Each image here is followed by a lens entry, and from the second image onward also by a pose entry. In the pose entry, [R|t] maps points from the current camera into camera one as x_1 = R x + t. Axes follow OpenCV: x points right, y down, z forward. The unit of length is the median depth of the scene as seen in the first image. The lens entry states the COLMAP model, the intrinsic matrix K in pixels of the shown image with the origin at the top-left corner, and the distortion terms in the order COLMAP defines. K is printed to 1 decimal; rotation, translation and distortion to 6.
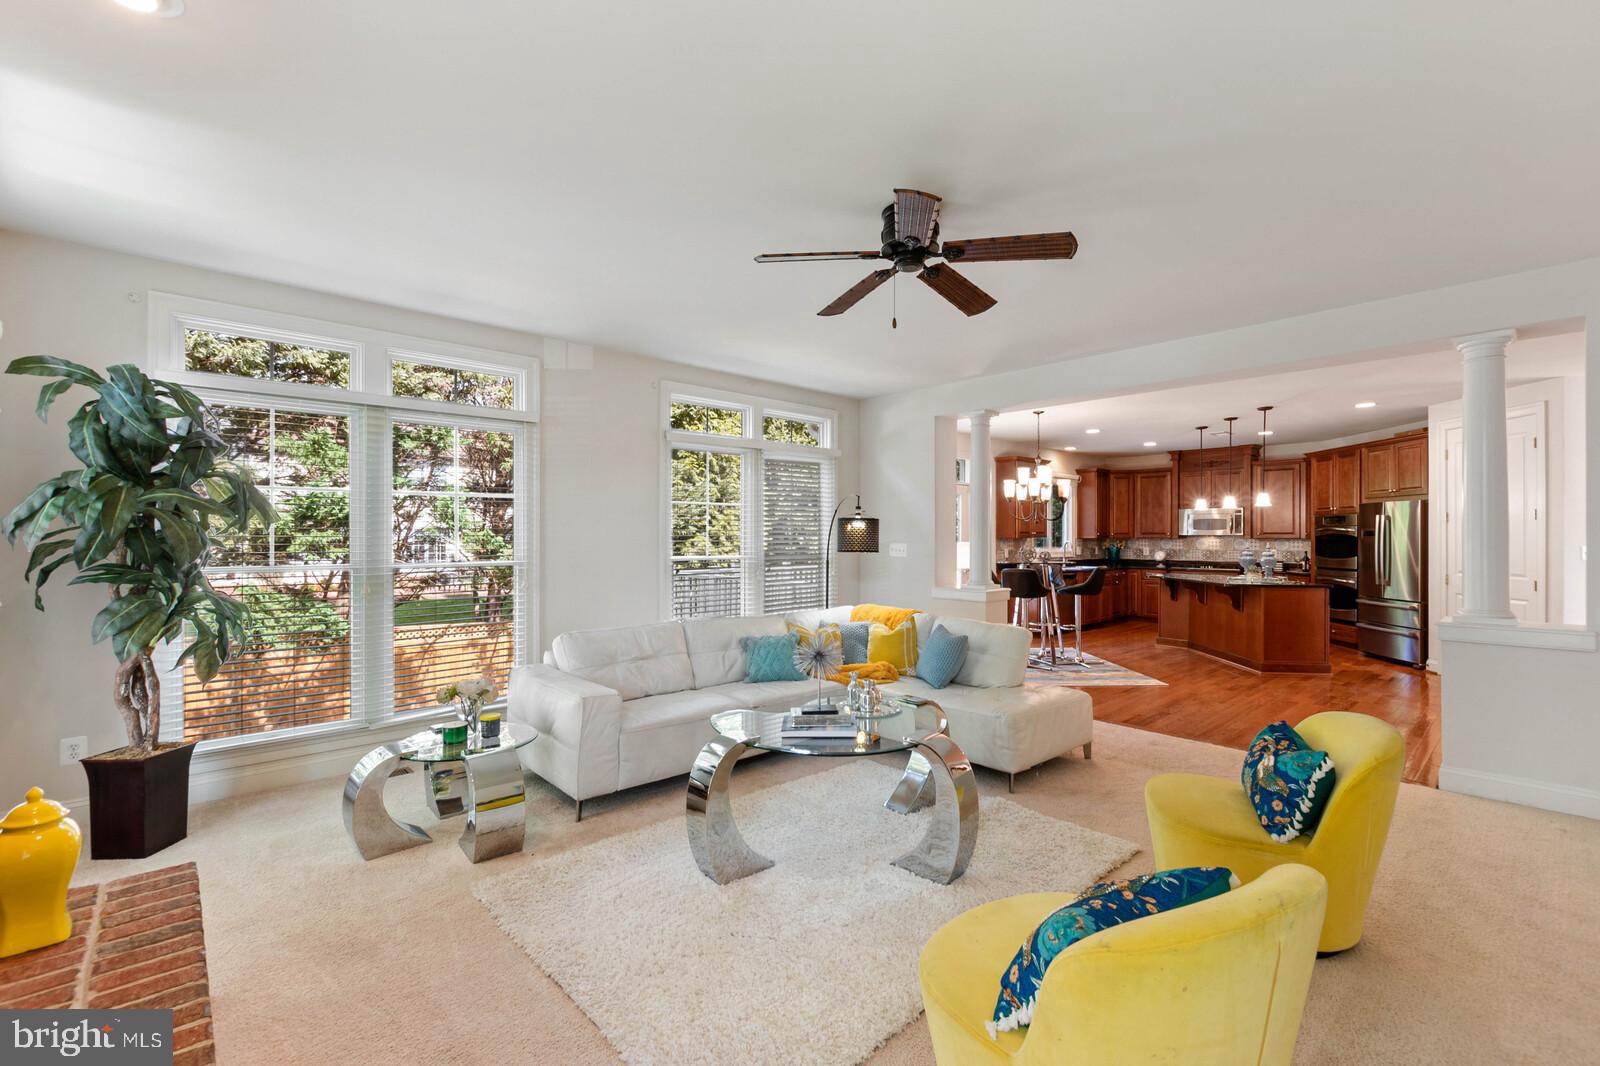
lens RADIAL K [[711.6, 0, 793.9], [0, 711.6, 536.2], [0, 0, 1]] dist [0.004548, -0.002653]
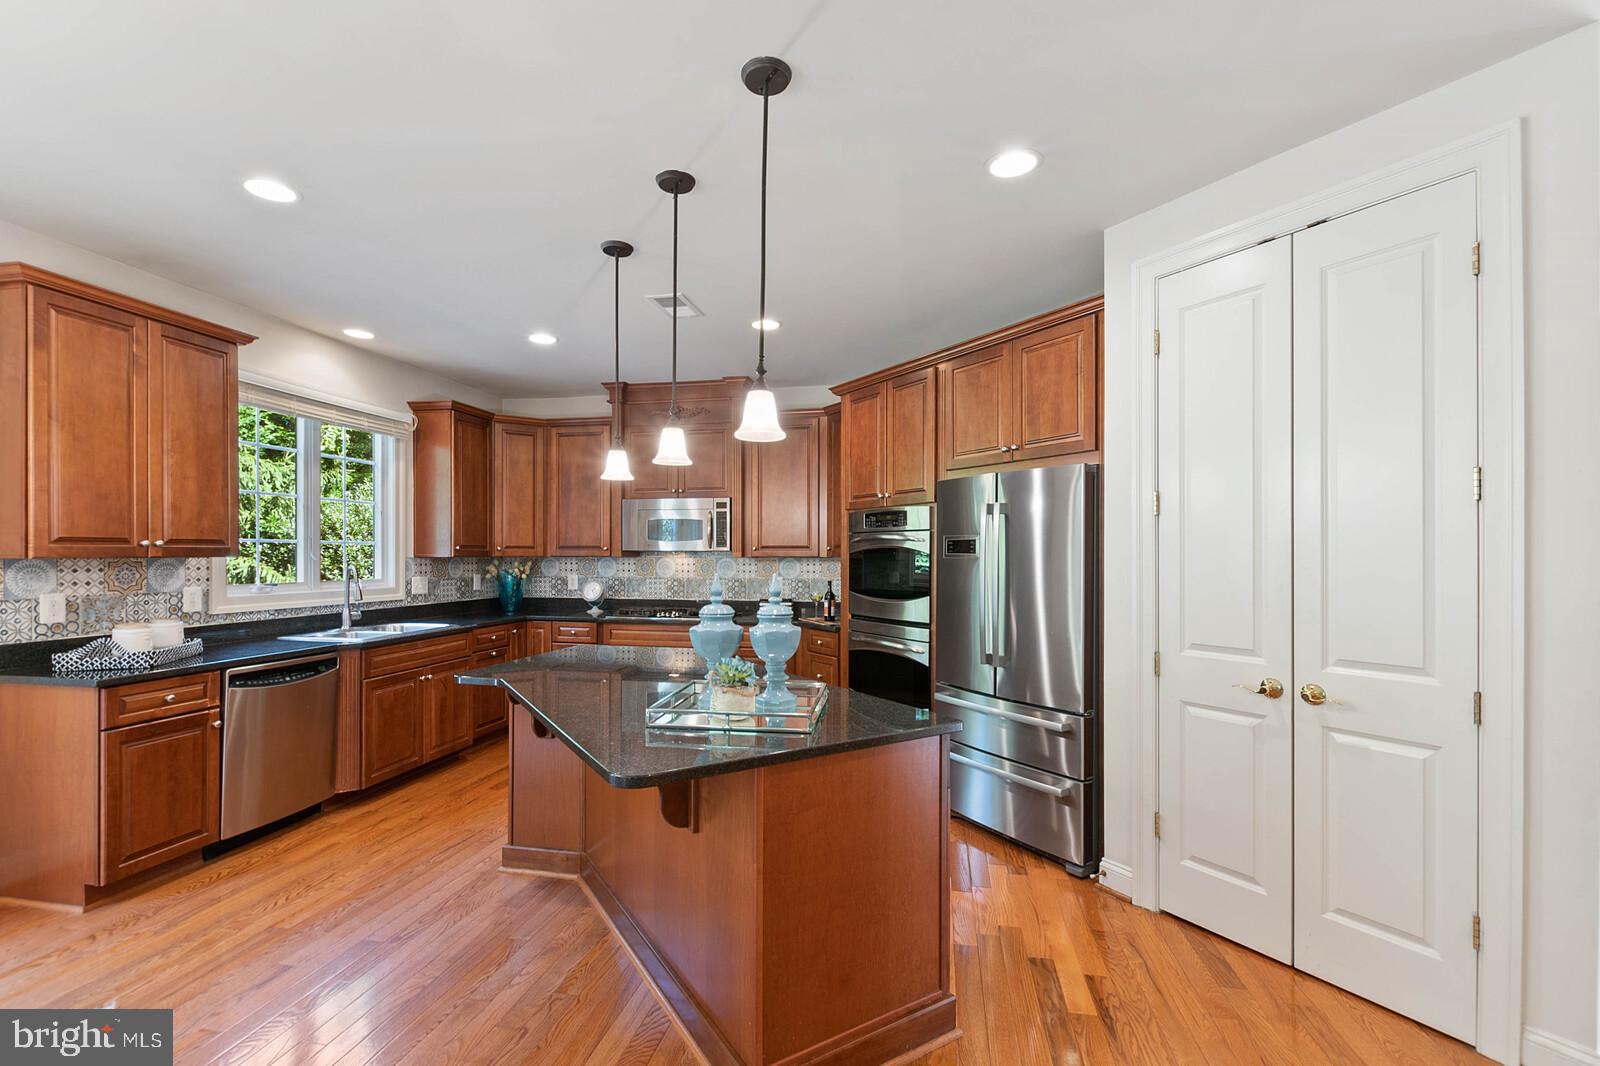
lens RADIAL K [[711.6, 0, 789.7], [0, 711.6, 550.4], [0, 0, 1]] dist [0.004548, -0.002653]
pose [[0.814499, 0.001006, 0.580164, 0.352209], [0.000037, 0.999998, -0.001785, -0.000826], [-0.580165, 0.001475, 0.814498, 0.531945]]
